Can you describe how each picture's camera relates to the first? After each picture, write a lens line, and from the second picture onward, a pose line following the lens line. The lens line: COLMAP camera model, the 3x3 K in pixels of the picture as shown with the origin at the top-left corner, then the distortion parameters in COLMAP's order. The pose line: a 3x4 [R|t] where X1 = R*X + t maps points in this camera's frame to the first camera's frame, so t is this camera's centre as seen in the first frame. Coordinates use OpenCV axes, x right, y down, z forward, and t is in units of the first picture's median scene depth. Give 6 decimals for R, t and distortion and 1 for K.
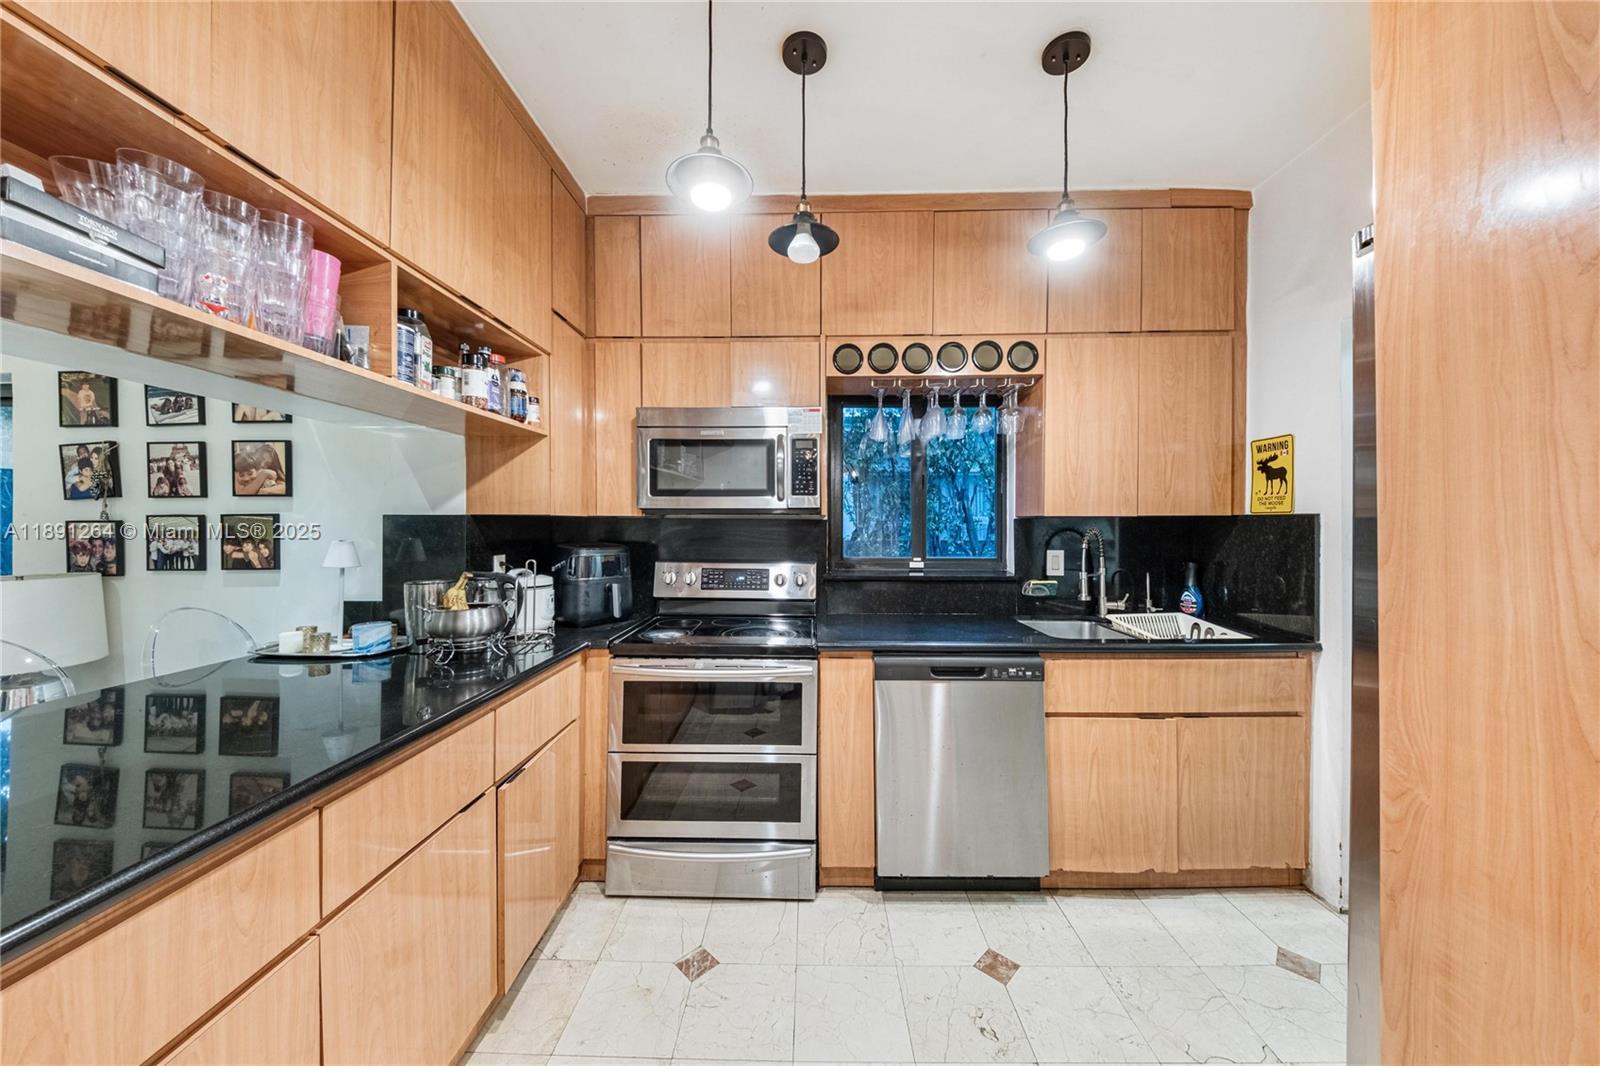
lens RADIAL K [[544.8, 0, 798.4], [0, 544.8, 524.9], [0, 0, 1]] dist [-0.000530, -0.003917]
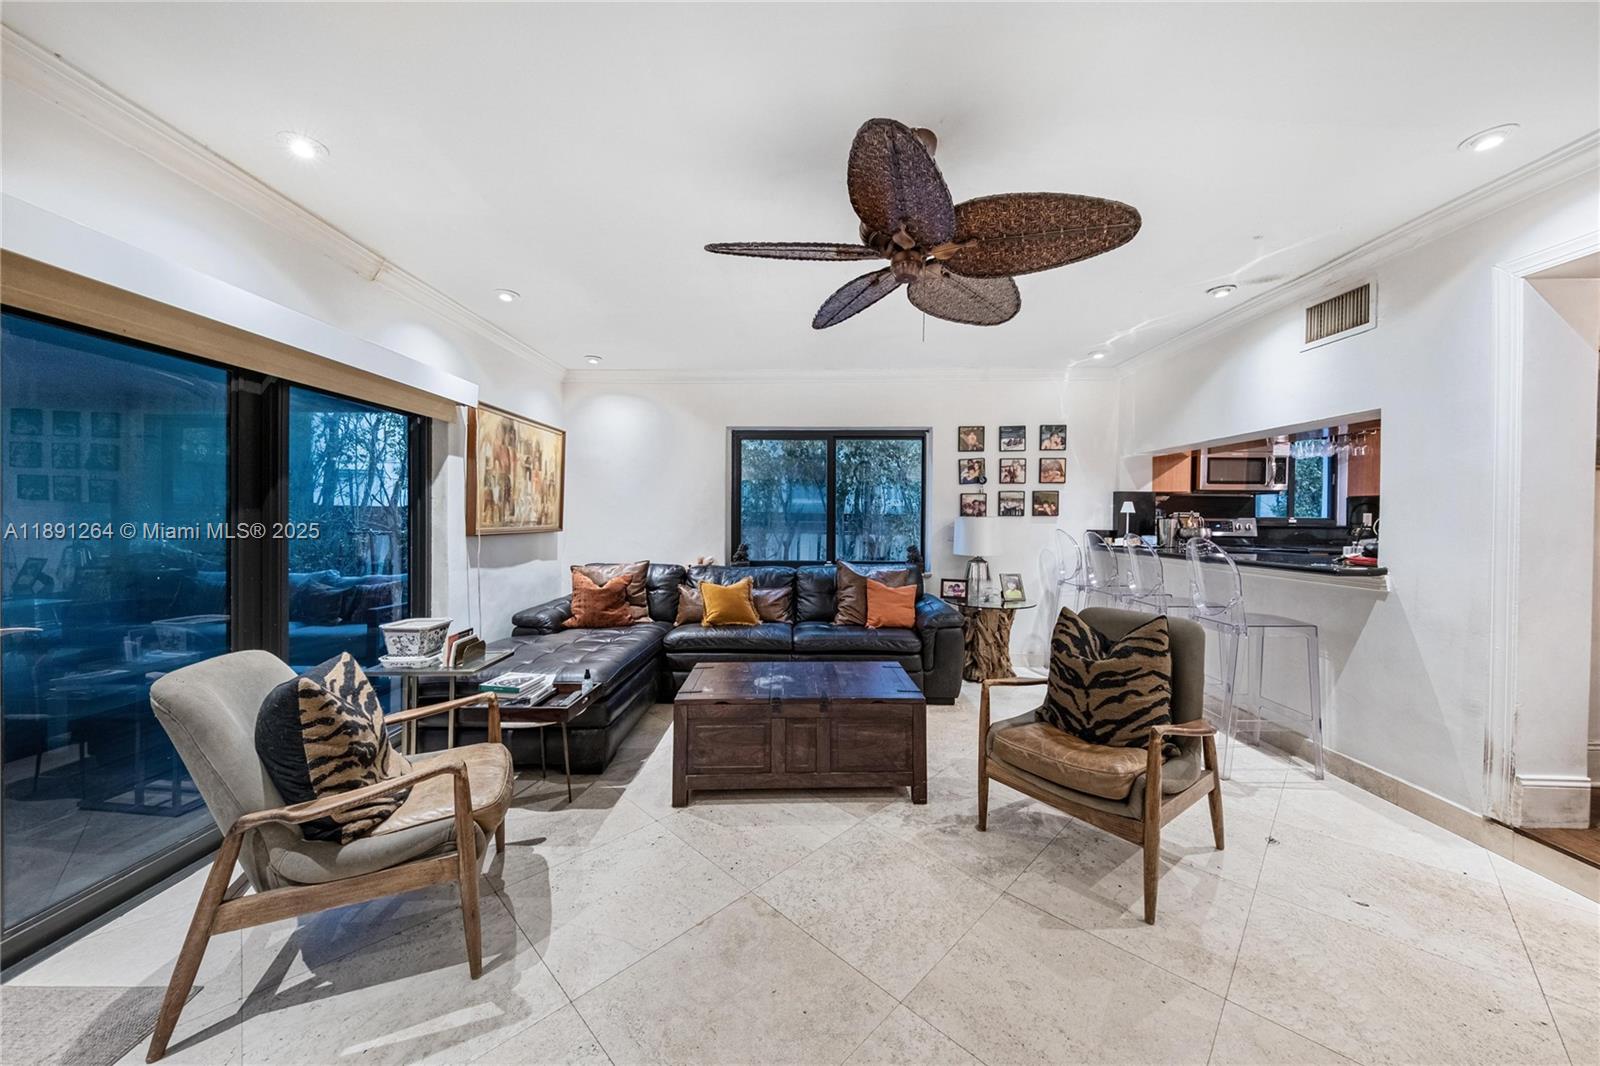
lens RADIAL K [[544.8, 0, 799.5], [0, 544.8, 528.1], [0, 0, 1]] dist [-0.000530, -0.003917]
pose [[0.999949, 0.006755, 0.007468, -2.058548], [-0.006895, 0.999797, 0.018926, 0.097894], [-0.007339, -0.018976, 0.999793, -1.247881]]
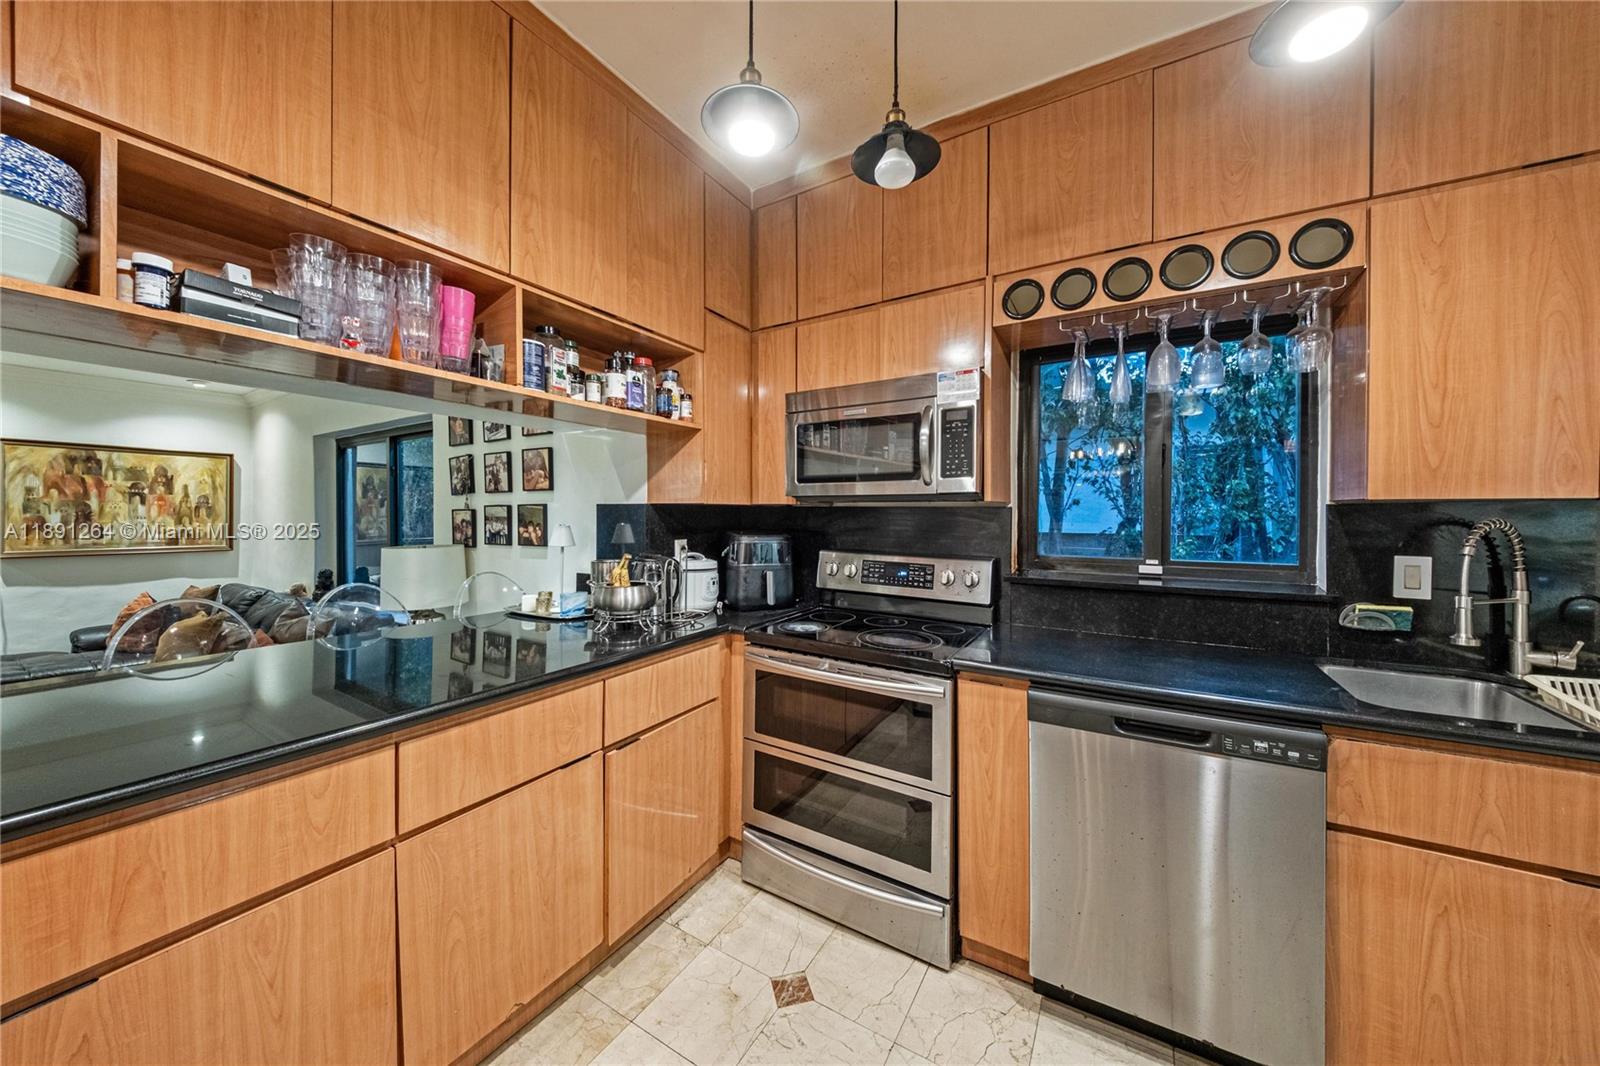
lens RADIAL K [[544.8, 0, 798.4], [0, 544.8, 521.0], [0, 0, 1]] dist [-0.000530, -0.003917]
pose [[0.866863, 0.009420, -0.498458, 0.219589], [-0.003601, 0.999914, 0.012634, 0.001904], [0.498534, -0.009157, 0.866822, 0.172497]]
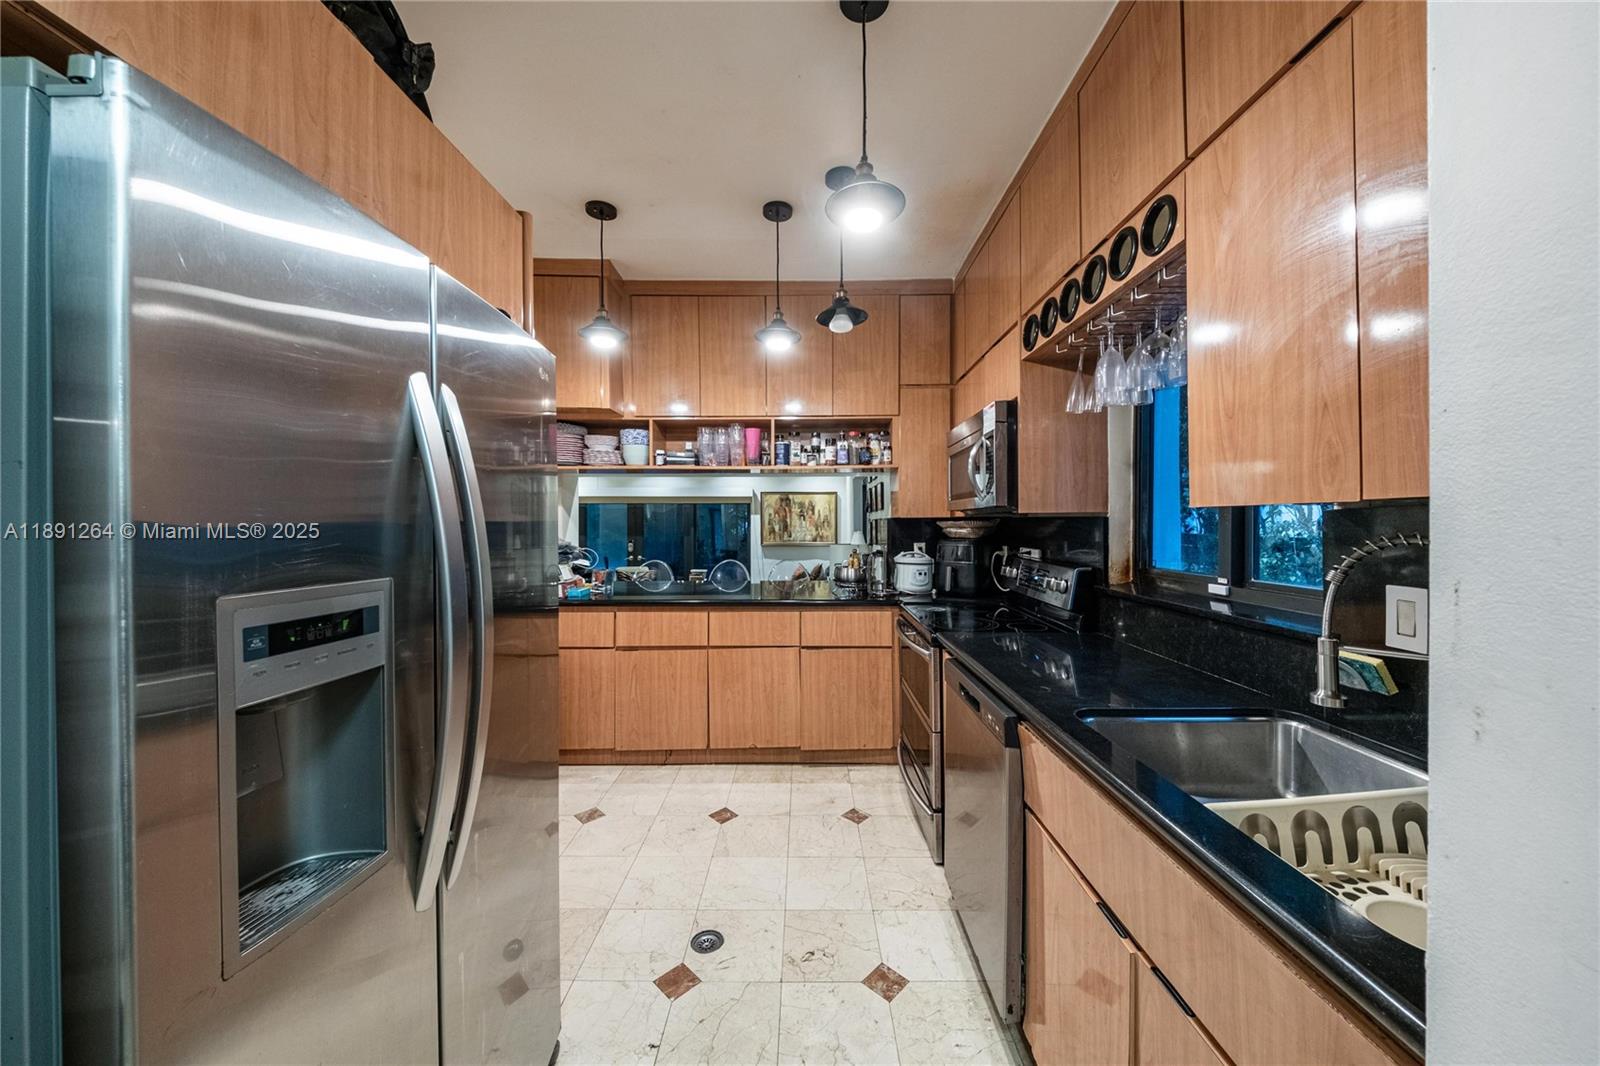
lens RADIAL K [[544.8, 0, 806.3], [0, 544.8, 527.8], [0, 0, 1]] dist [-0.000530, -0.003917]
pose [[0.014593, 0.007264, -0.999867, 1.055718], [0.002700, 0.999970, 0.007304, -0.002317], [0.999890, -0.002806, 0.014573, 0.675351]]
